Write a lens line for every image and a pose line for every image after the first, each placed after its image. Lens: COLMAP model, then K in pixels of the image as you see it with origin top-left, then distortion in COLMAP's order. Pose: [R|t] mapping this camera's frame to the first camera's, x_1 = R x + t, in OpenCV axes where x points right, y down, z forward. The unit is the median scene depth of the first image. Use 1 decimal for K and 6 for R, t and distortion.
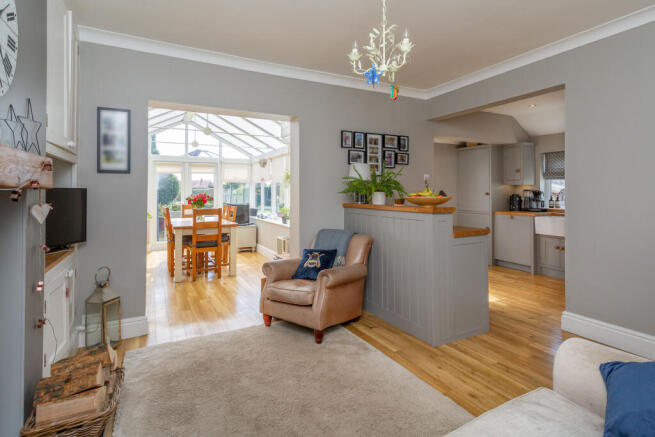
lens RADIAL K [[328.9, 0, 325.9], [0, 328.9, 192.1], [0, 0, 1]] dist [0.000922, 0.000143]
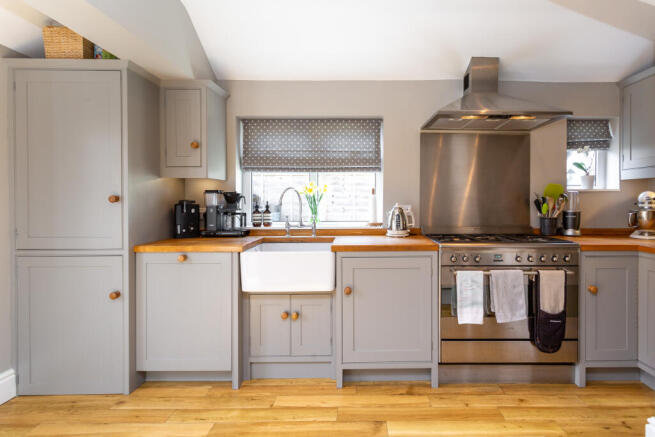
lens RADIAL K [[332.4, 0, 365.7], [0, 332.4, 201.1], [0, 0, 1]] dist [0.001287, 0.000629]
pose [[0.450265, -0.003405, 0.892889, 0.372728], [-0.001580, 0.999988, 0.004610, 0.007454], [-0.892894, -0.003487, 0.450254, 0.762684]]
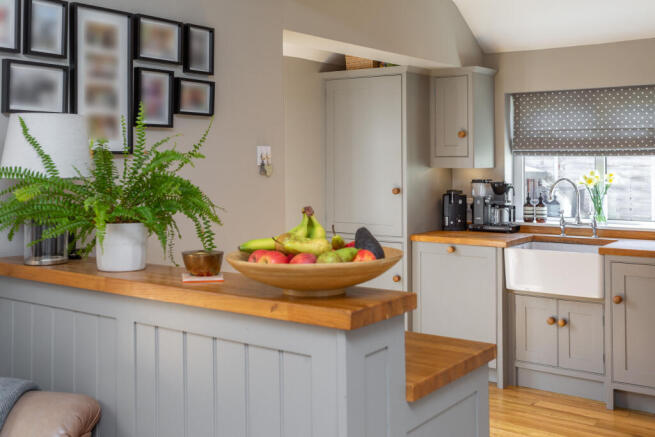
lens RADIAL K [[732.1, 0, 328.3], [0, 732.1, 157.5], [0, 0, 1]] dist [-0.002781, -0.013727]
pose [[0.900658, 0.000431, 0.434529, 0.042428], [0.001006, 0.999995, -0.003078, -0.041427], [-0.434528, 0.003209, 0.900653, 0.310936]]
